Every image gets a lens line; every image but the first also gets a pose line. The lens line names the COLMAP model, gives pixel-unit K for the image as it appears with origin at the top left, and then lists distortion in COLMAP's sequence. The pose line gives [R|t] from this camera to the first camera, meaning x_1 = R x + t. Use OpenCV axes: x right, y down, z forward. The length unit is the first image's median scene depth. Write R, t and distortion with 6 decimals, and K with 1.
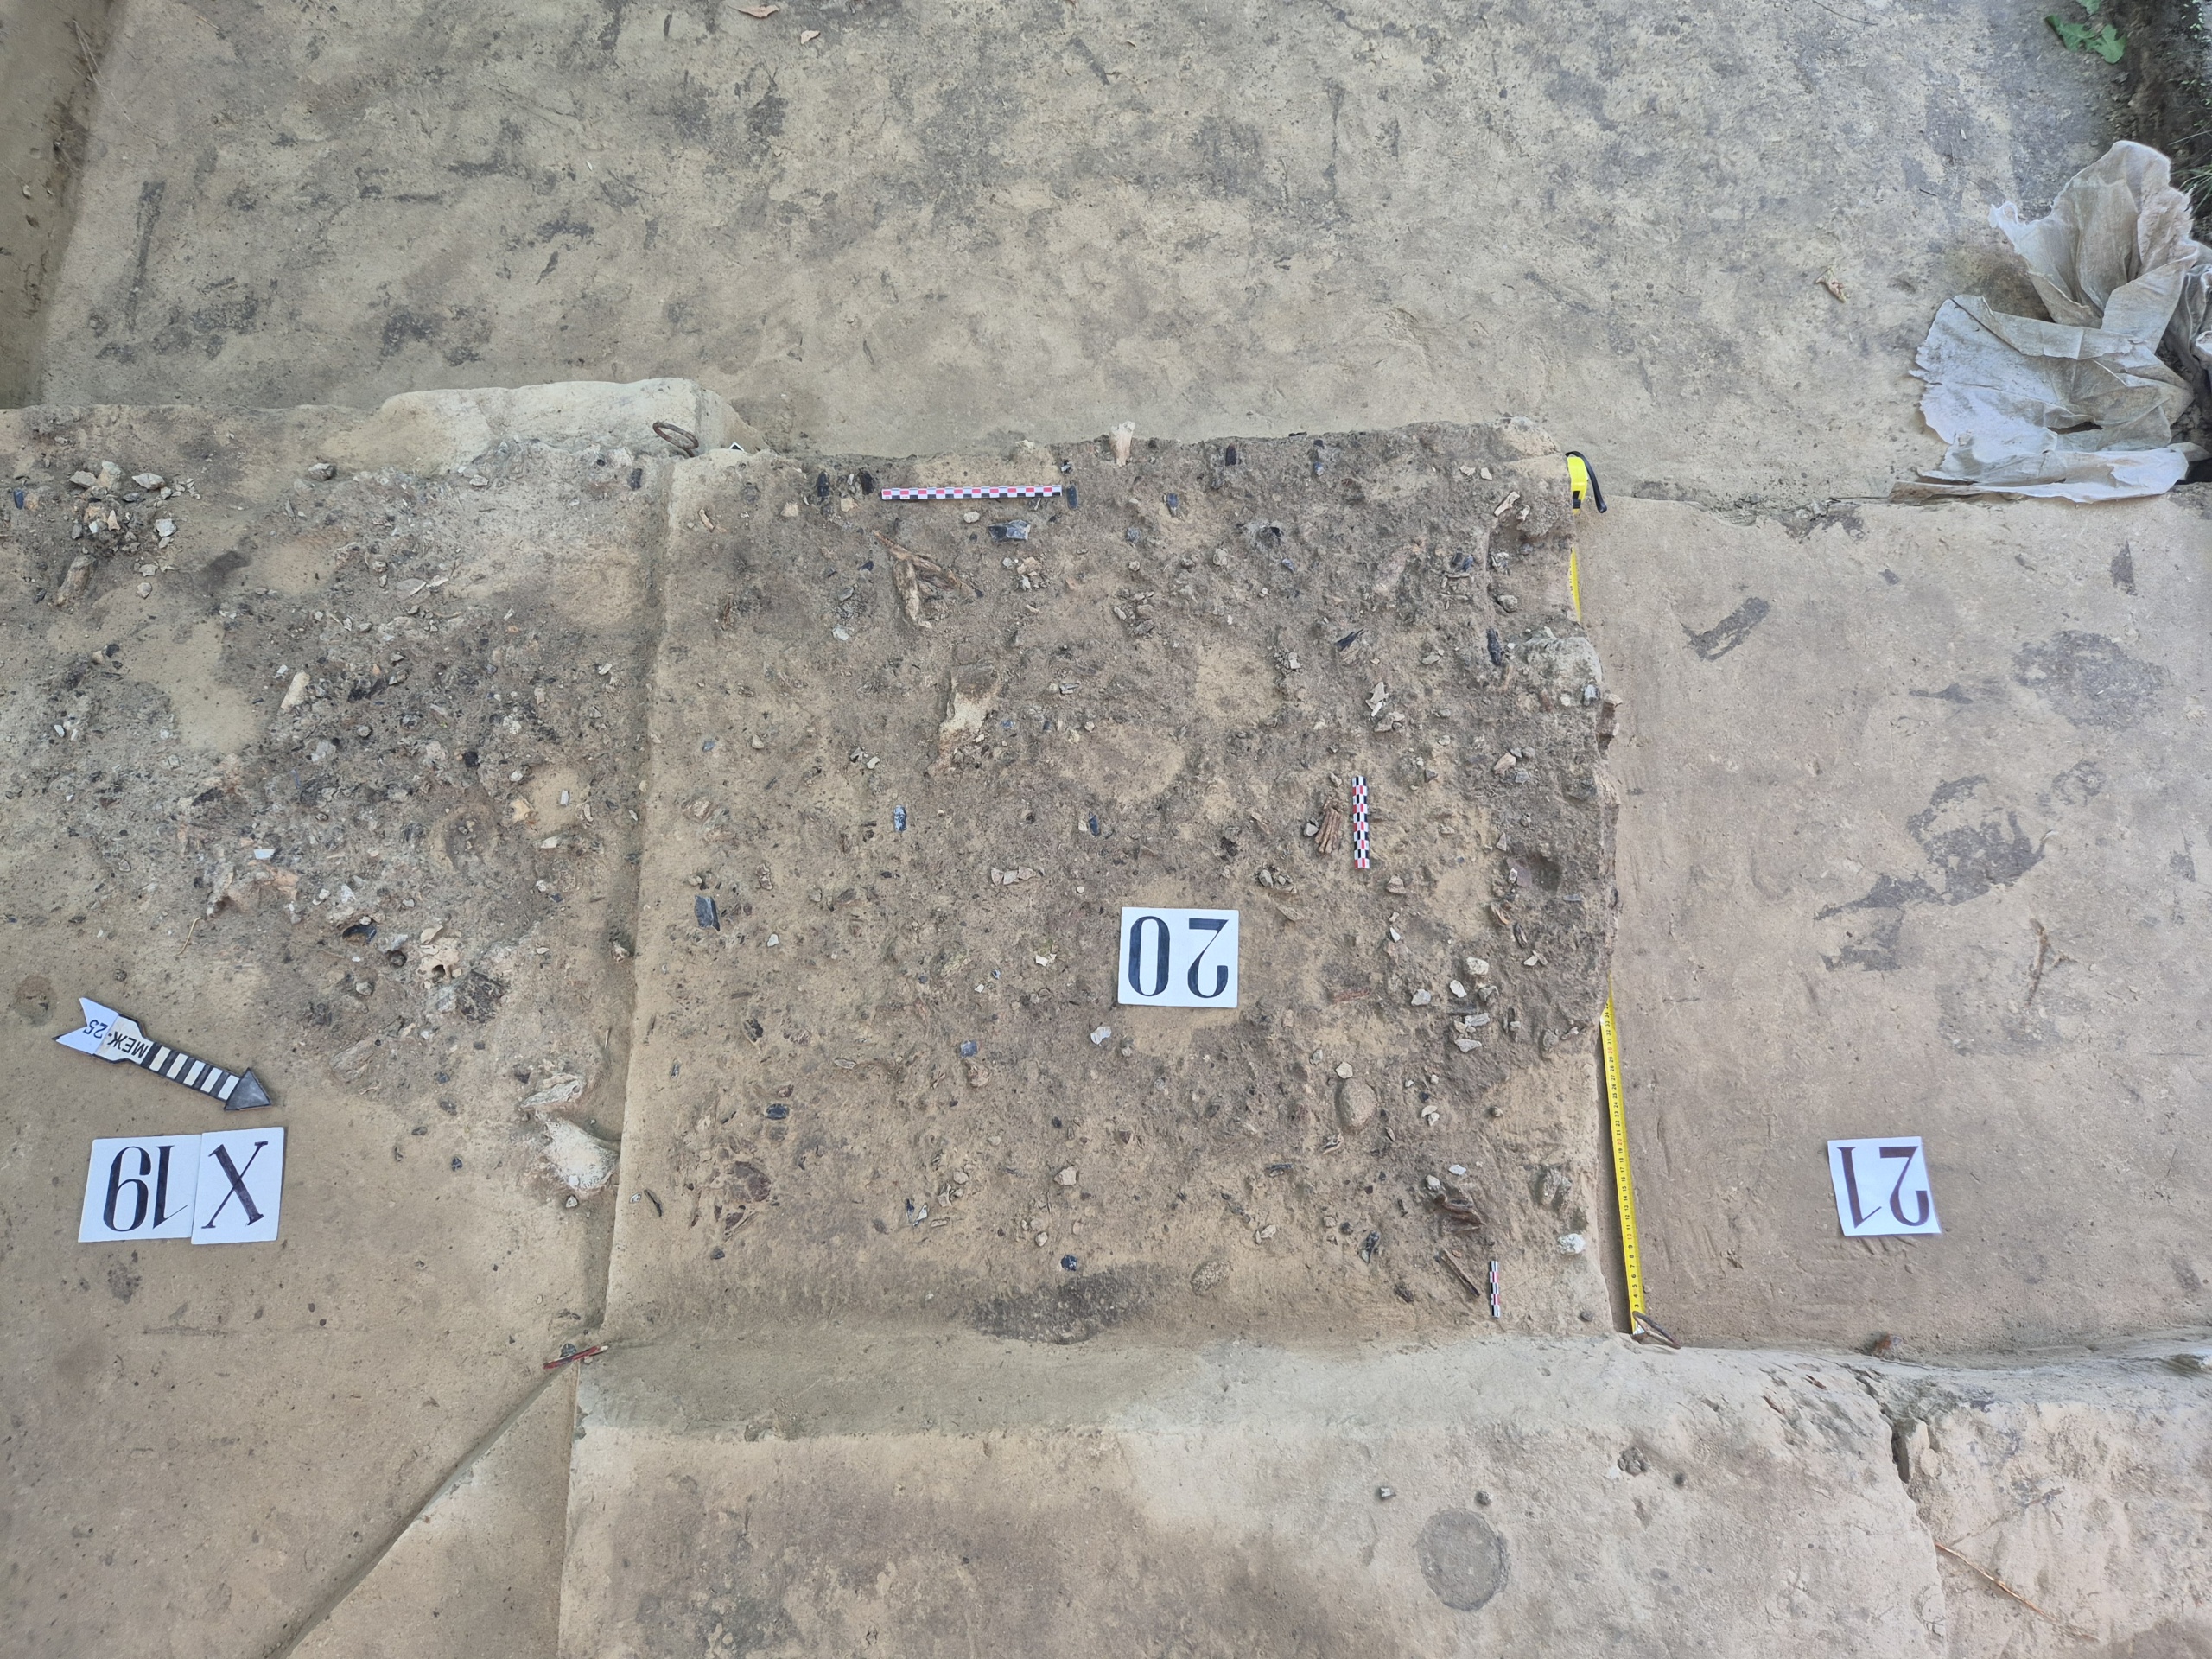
lens RADIAL K [[1468.4, 0, 1109.2], [0, 1468.4, 819.5], [0, 0, 1]] dist [0.081448, -0.073560]
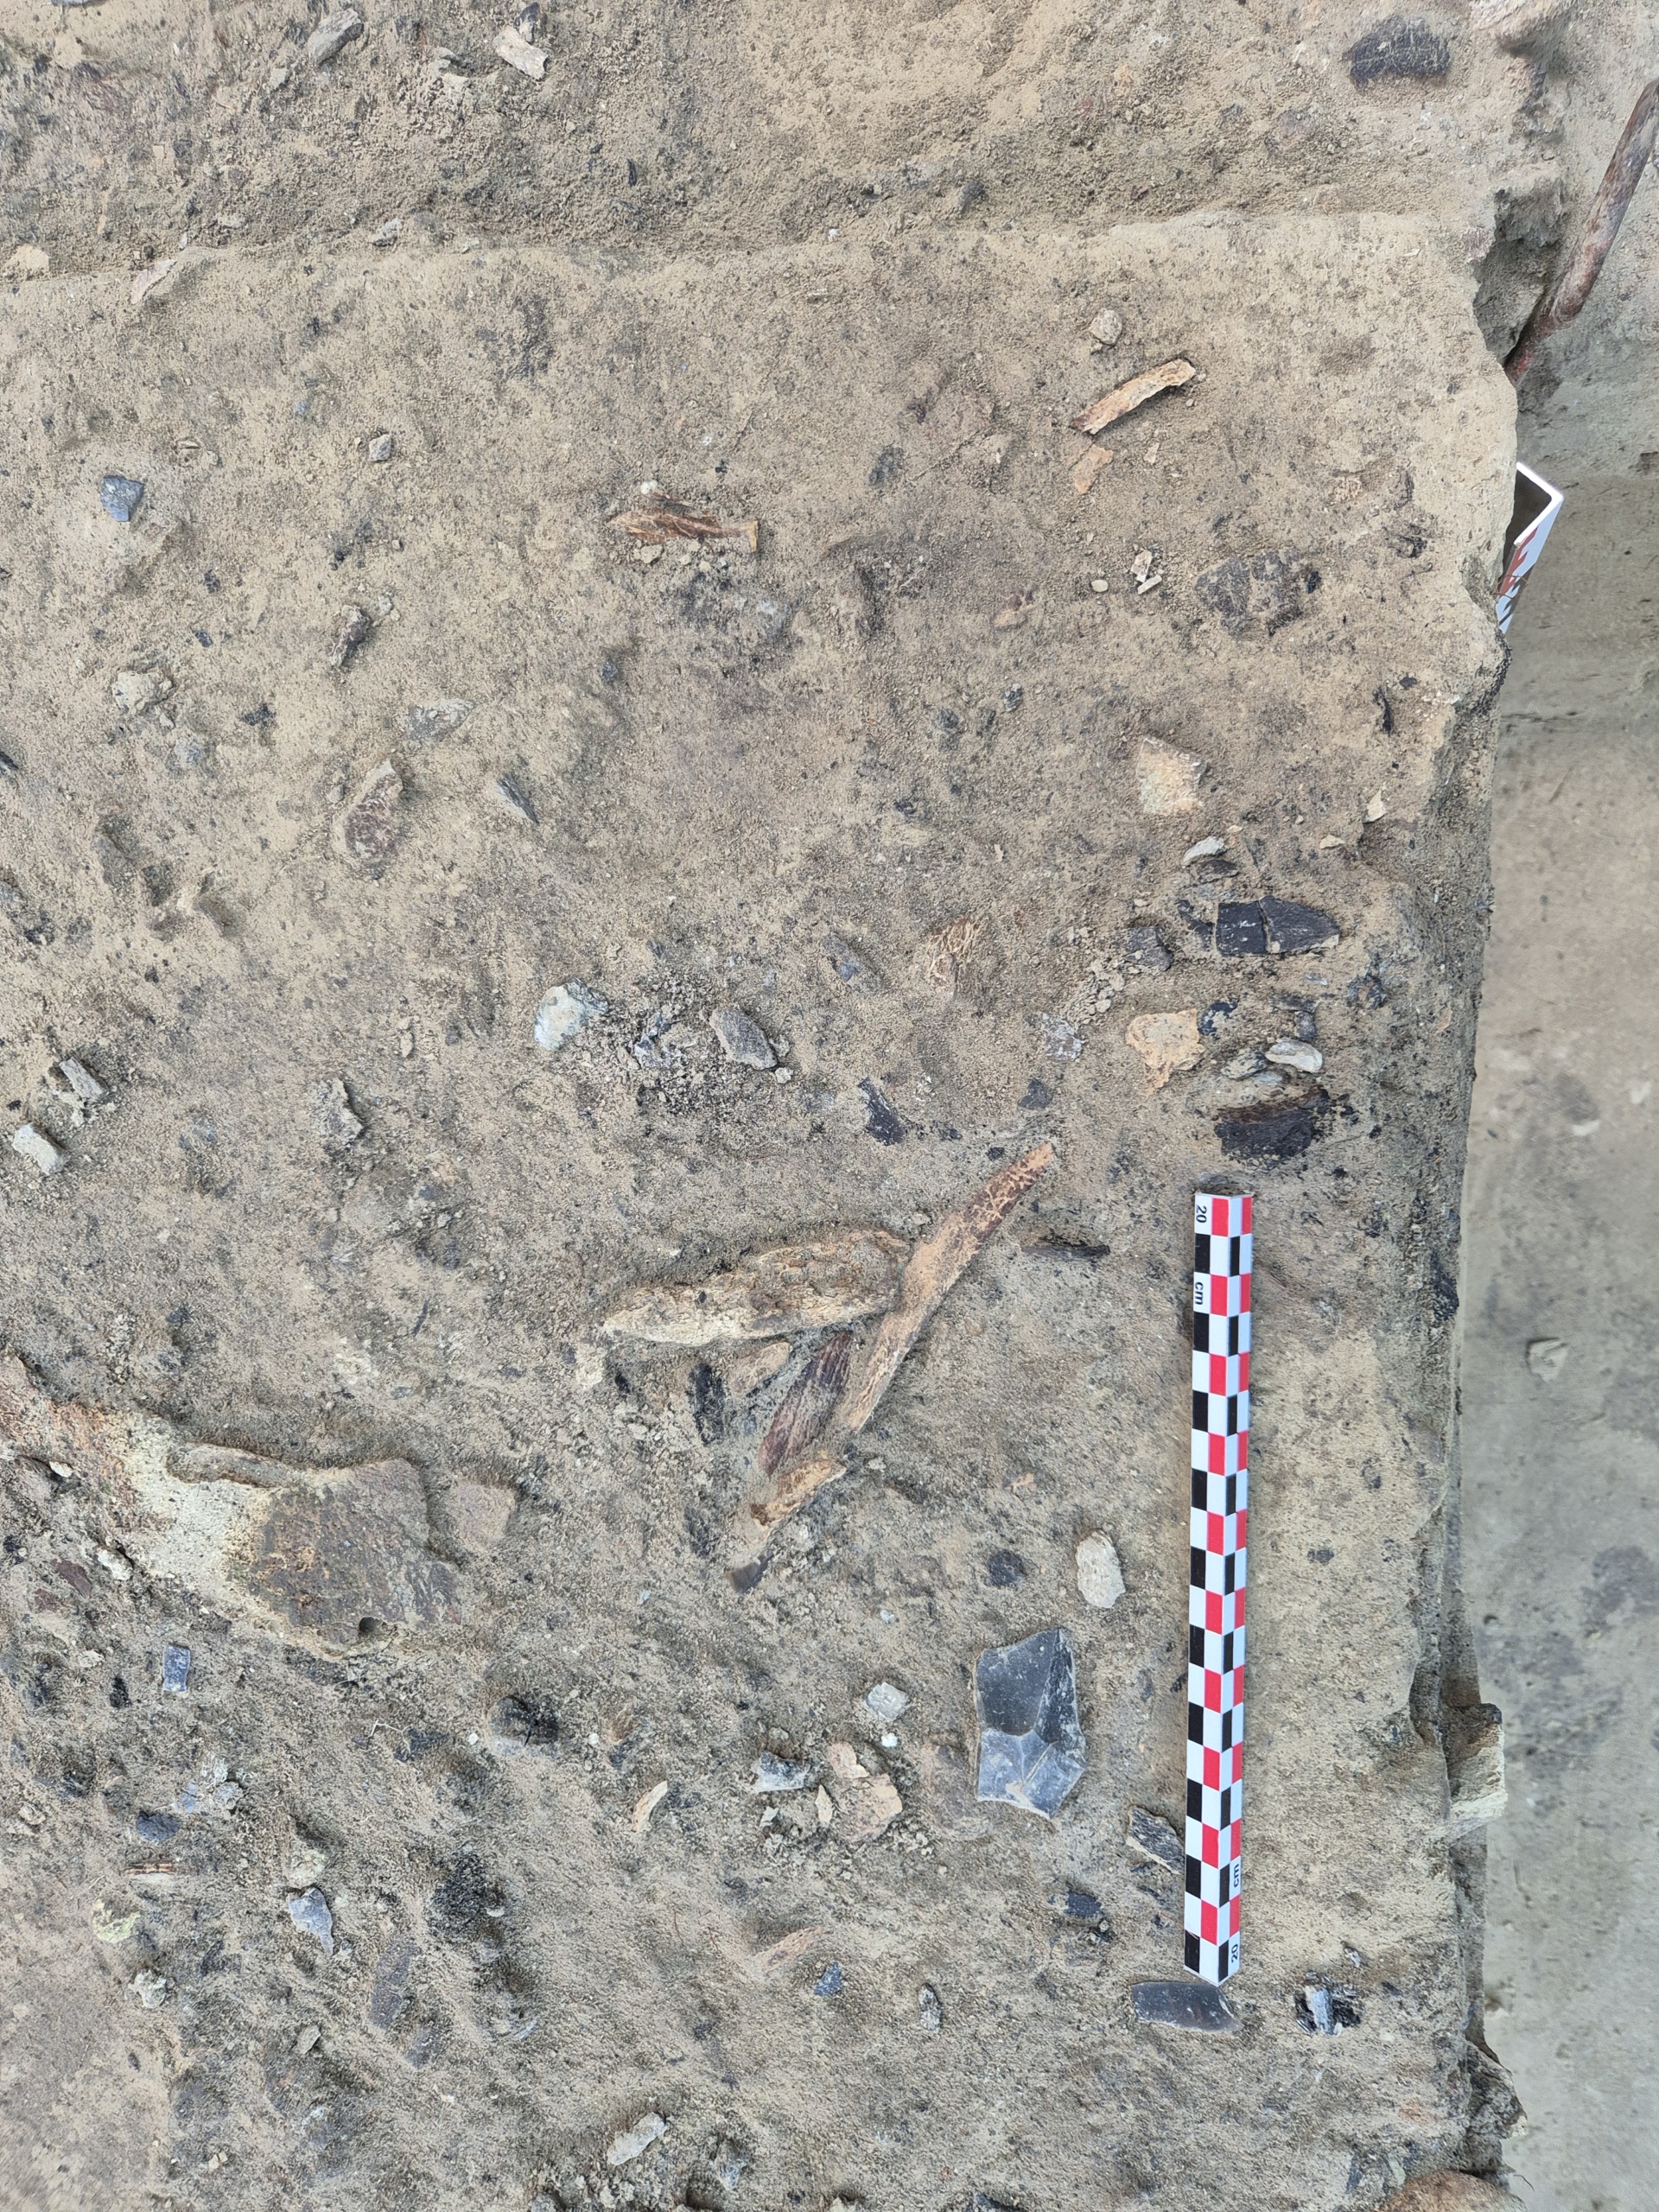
lens RADIAL K [[1468.4, 0, 834.1], [0, 1468.4, 1080.5], [0, 0, 1]] dist [0.081448, -0.073560]
pose [[-0.031674, 0.997465, 0.063720, -0.186784], [-0.912804, -0.054838, 0.404700, -0.262649], [0.407169, -0.045345, 0.912227, 0.790370]]
